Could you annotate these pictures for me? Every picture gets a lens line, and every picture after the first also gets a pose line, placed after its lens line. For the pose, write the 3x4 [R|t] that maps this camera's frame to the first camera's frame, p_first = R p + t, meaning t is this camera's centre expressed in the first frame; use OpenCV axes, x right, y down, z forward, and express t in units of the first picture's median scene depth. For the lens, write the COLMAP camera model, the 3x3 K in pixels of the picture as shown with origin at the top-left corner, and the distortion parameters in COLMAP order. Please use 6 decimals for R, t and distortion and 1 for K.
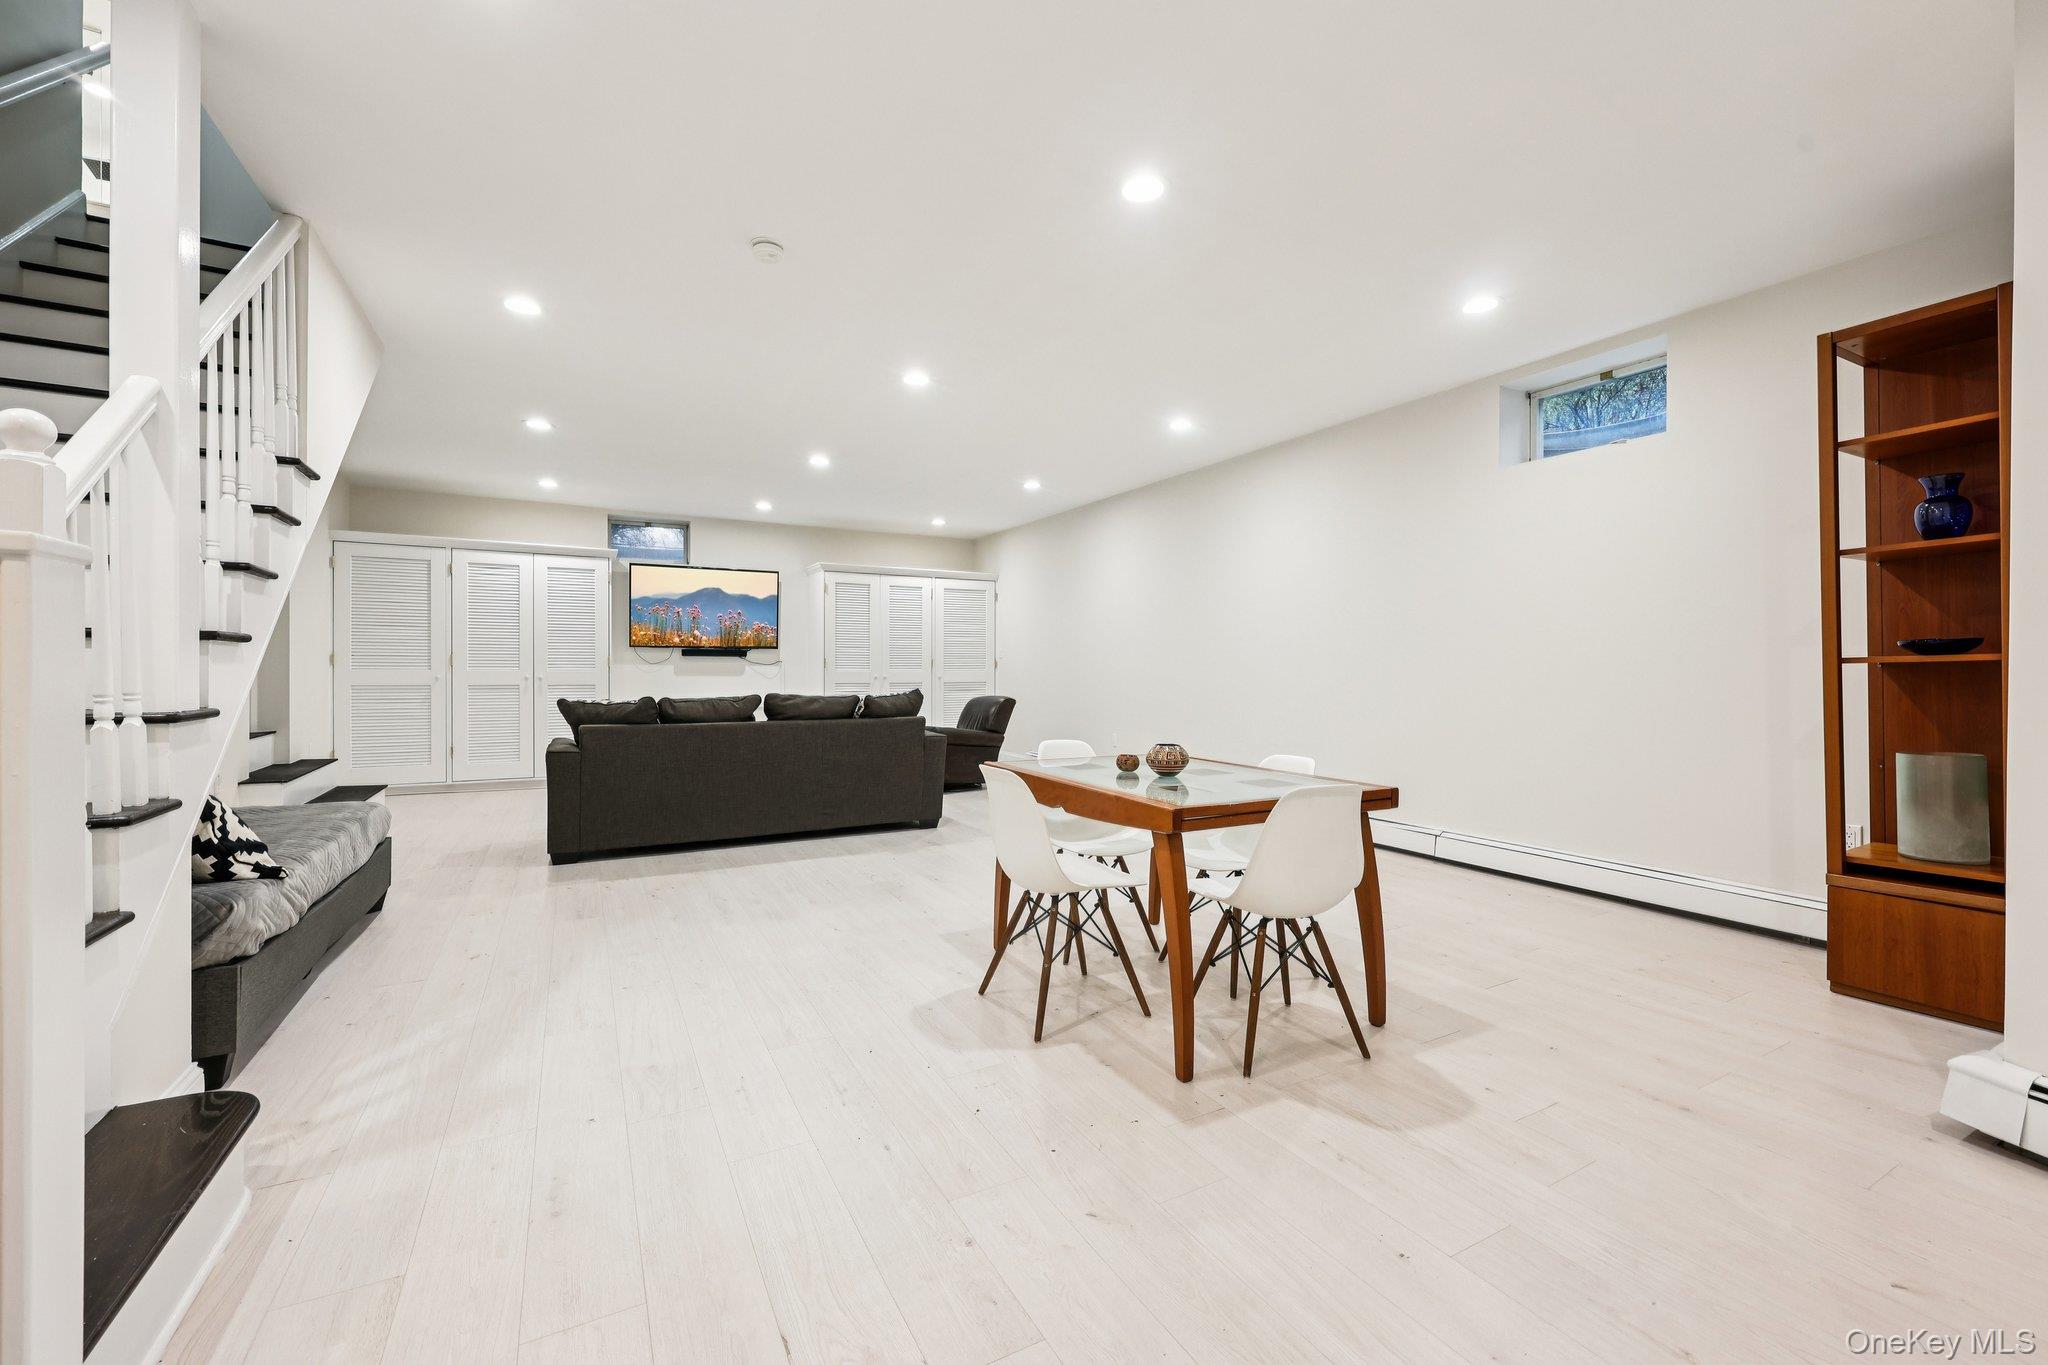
lens RADIAL K [[826.9, 0, 1030.9], [0, 826.9, 673.3], [0, 0, 1]] dist [0.001620, -0.000064]
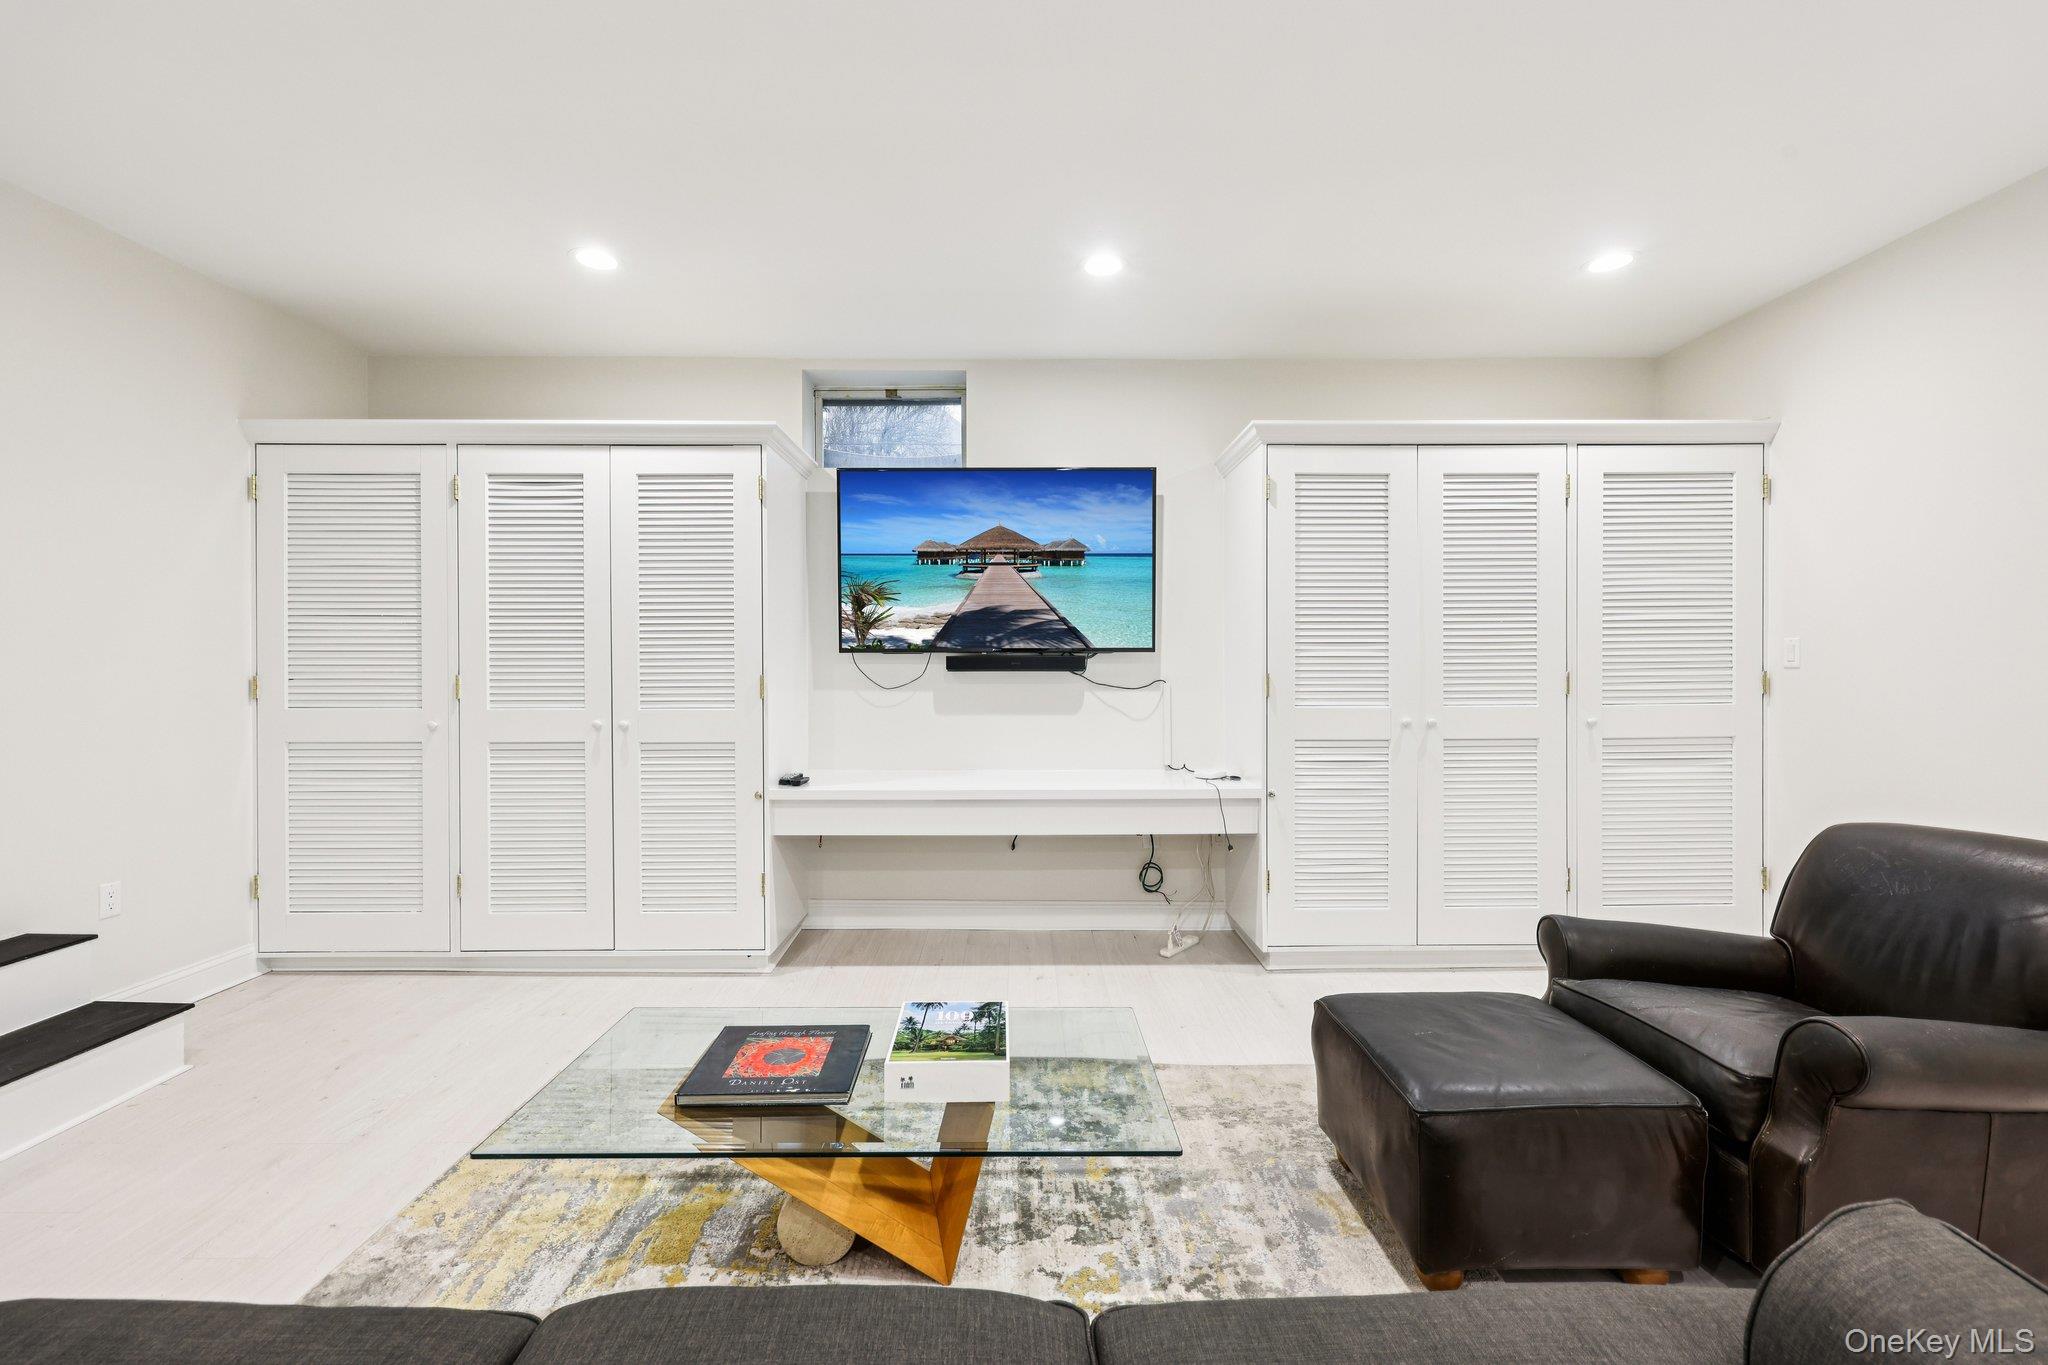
lens RADIAL K [[832.2, 0, 1017.0], [0, 832.2, 681.6], [0, 0, 1]] dist [0.003043, 0.000192]
pose [[0.883070, -0.003966, -0.469224, -0.180188], [0.003607, 0.999992, -0.001664, -0.014997], [0.469227, -0.000223, 0.883078, 0.637831]]
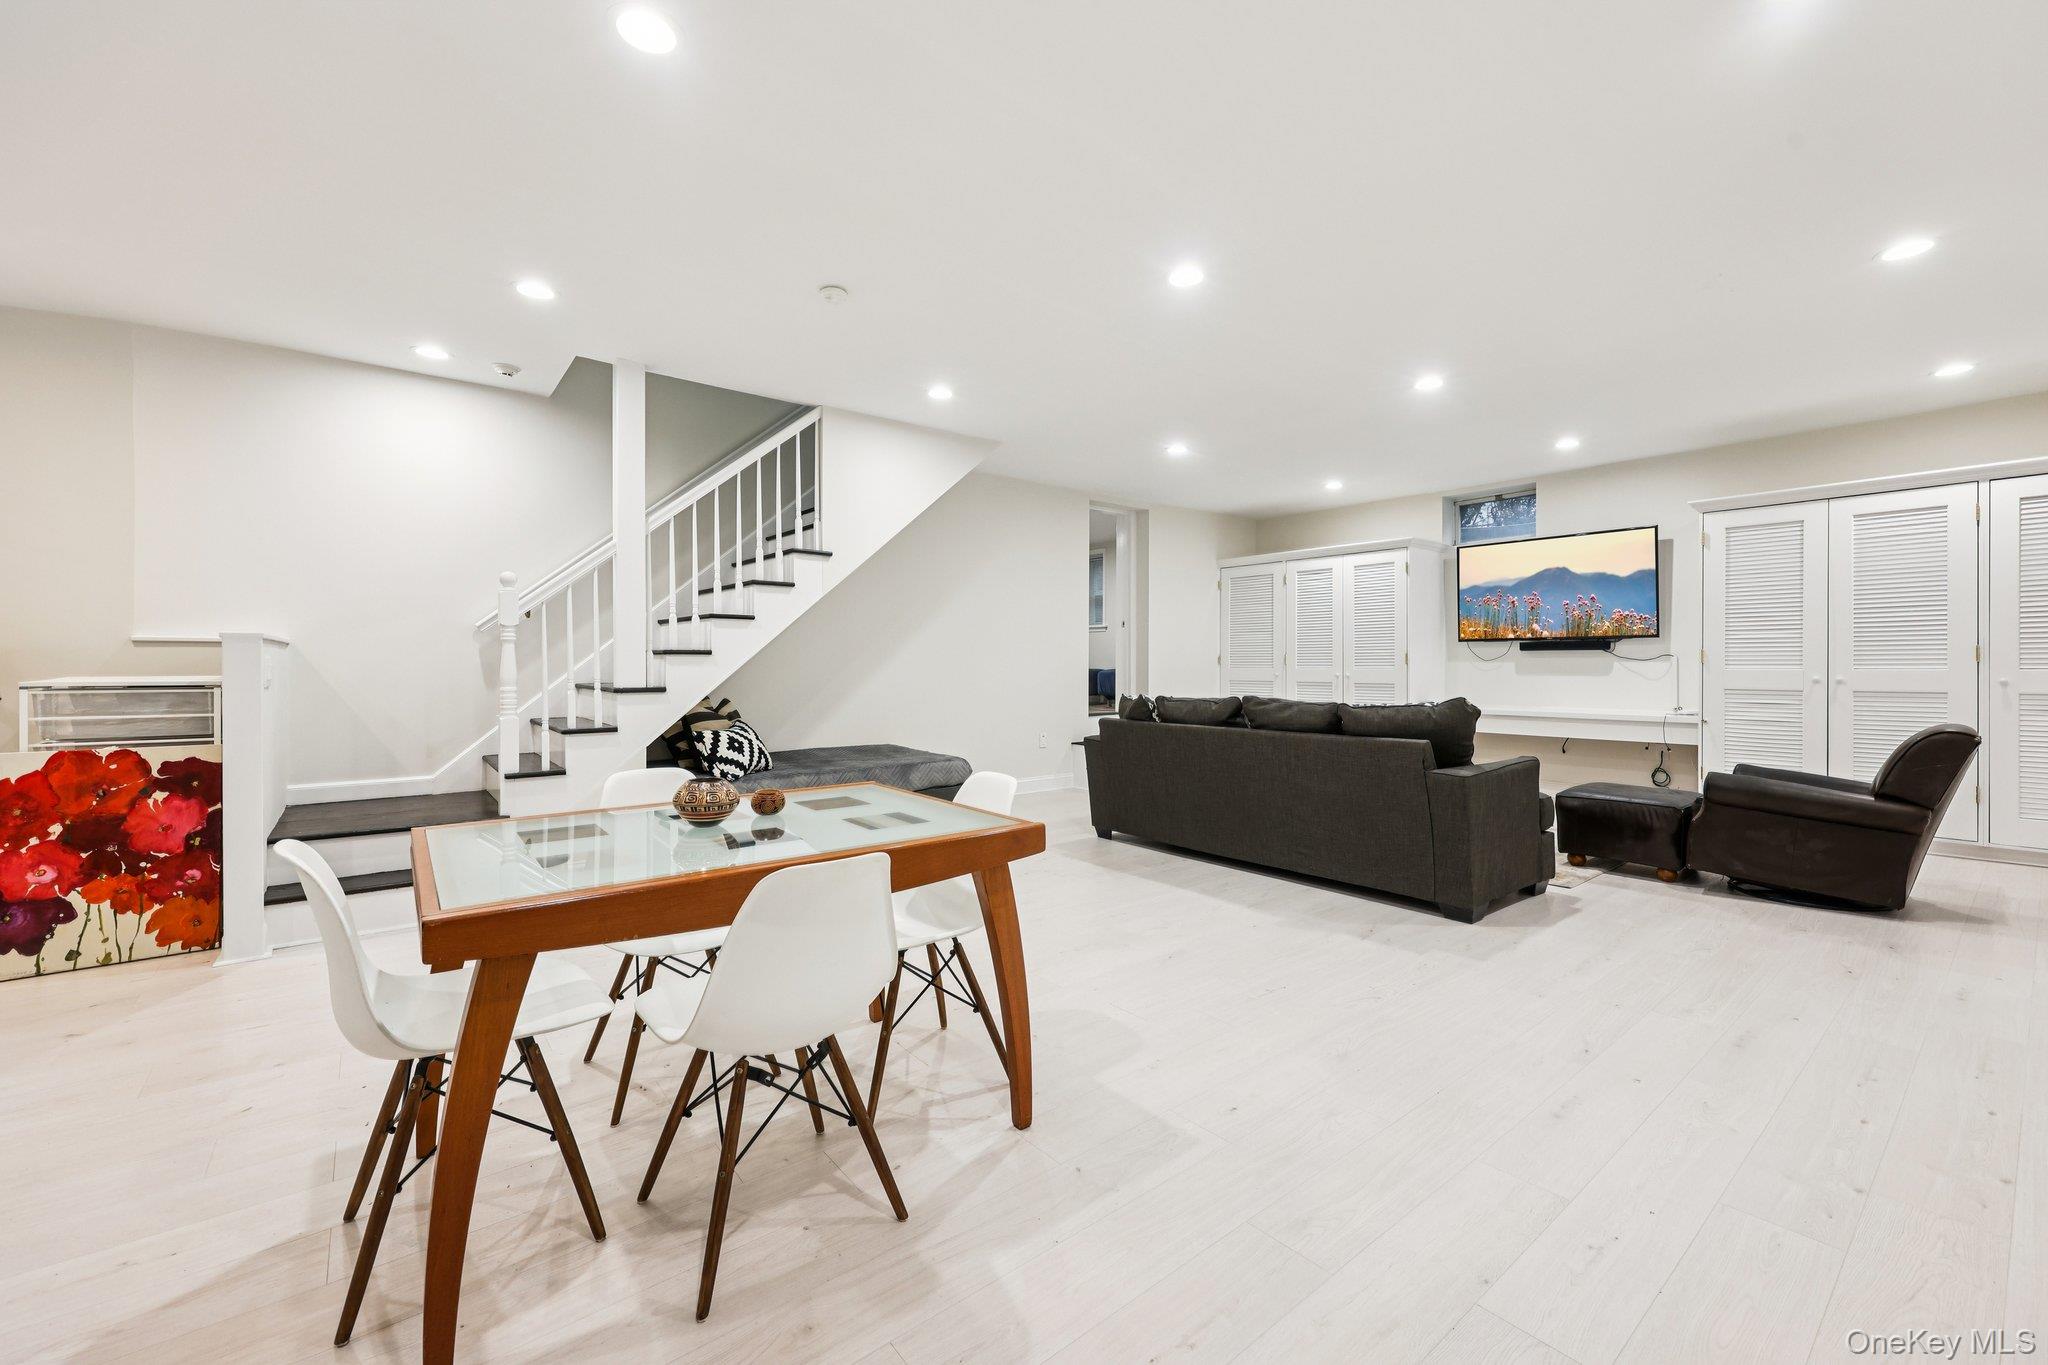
lens RADIAL K [[822.3, 0, 1025.4], [0, 822.3, 664.6], [0, 0, 1]] dist [0.002953, 0.000190]
pose [[0.176438, -0.004595, -0.984301, 0.301176], [-0.003308, 0.999981, -0.005261, -0.001664], [0.984306, 0.004184, 0.176419, 0.388813]]
